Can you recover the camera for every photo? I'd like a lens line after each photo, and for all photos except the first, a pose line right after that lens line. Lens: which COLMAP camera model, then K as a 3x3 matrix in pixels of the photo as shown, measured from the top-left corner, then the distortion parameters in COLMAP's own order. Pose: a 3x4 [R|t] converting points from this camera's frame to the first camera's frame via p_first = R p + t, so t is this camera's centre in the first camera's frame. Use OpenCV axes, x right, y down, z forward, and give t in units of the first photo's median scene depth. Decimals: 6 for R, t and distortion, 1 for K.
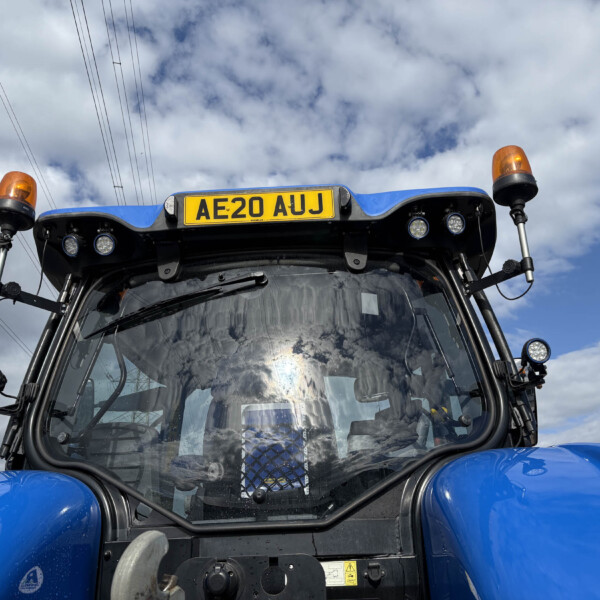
lens RADIAL K [[622.7, 0, 300.0], [0, 622.7, 300.0], [0, 0, 1]] dist [0.036839, -0.039976]
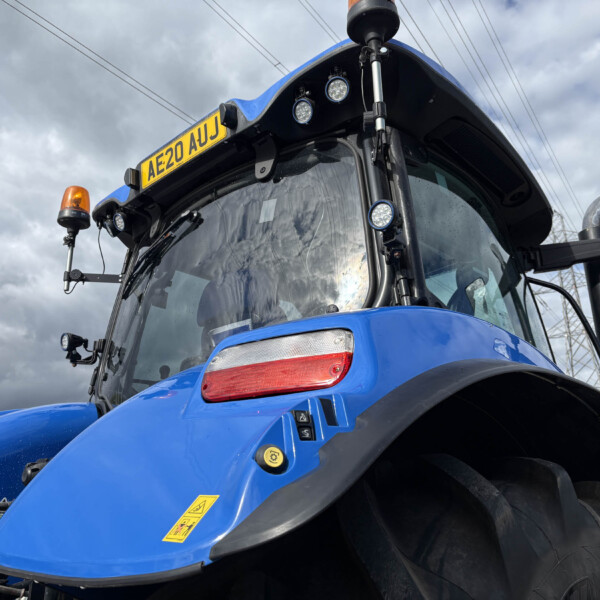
lens RADIAL K [[613.3, 0, 289.0], [0, 613.3, 297.4], [0, 0, 1]] dist [0.006302, 0.021126]
pose [[0.723541, -0.187206, -0.664411, 0.732667], [0.256736, 0.966454, 0.007275, 0.136648], [0.640761, -0.175843, 0.747332, 0.286819]]
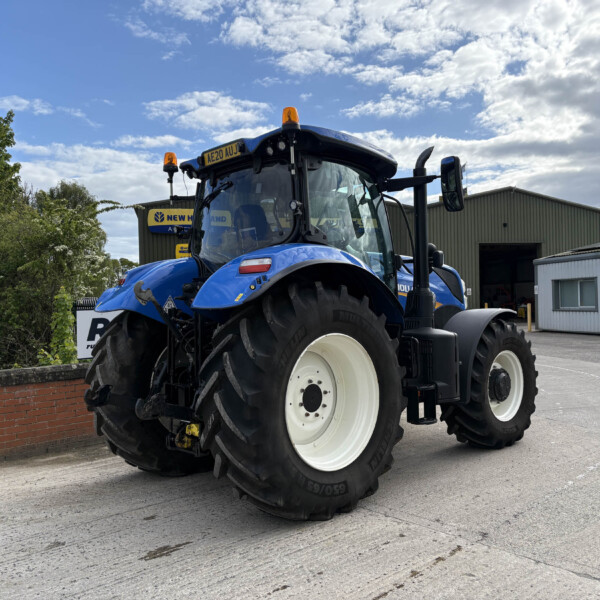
lens RADIAL K [[598.9, 0, 300.0], [0, 598.9, 300.0], [0, 0, 1]] dist [0.022856, -0.007368]
pose [[0.700039, 0.021645, -0.713776, 1.924375], [0.287403, 0.906474, 0.309360, -0.277428], [0.653716, -0.421706, 0.628347, -0.576523]]
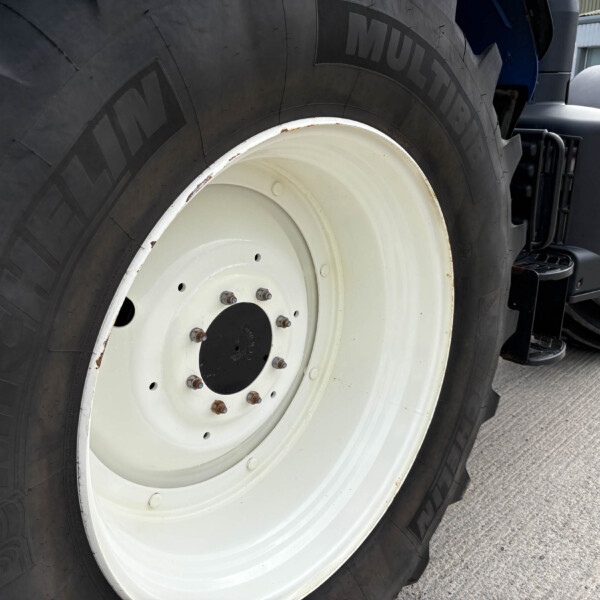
lens RADIAL K [[598.9, 0, 300.0], [0, 598.9, 300.0], [0, 0, 1]] dist [0.022856, -0.007368]
pose [[0.731946, 0.266721, -0.626989, 0.855910], [0.257776, 0.743405, 0.617171, 0.311749], [0.630719, -0.613359, 0.475378, 0.429501]]
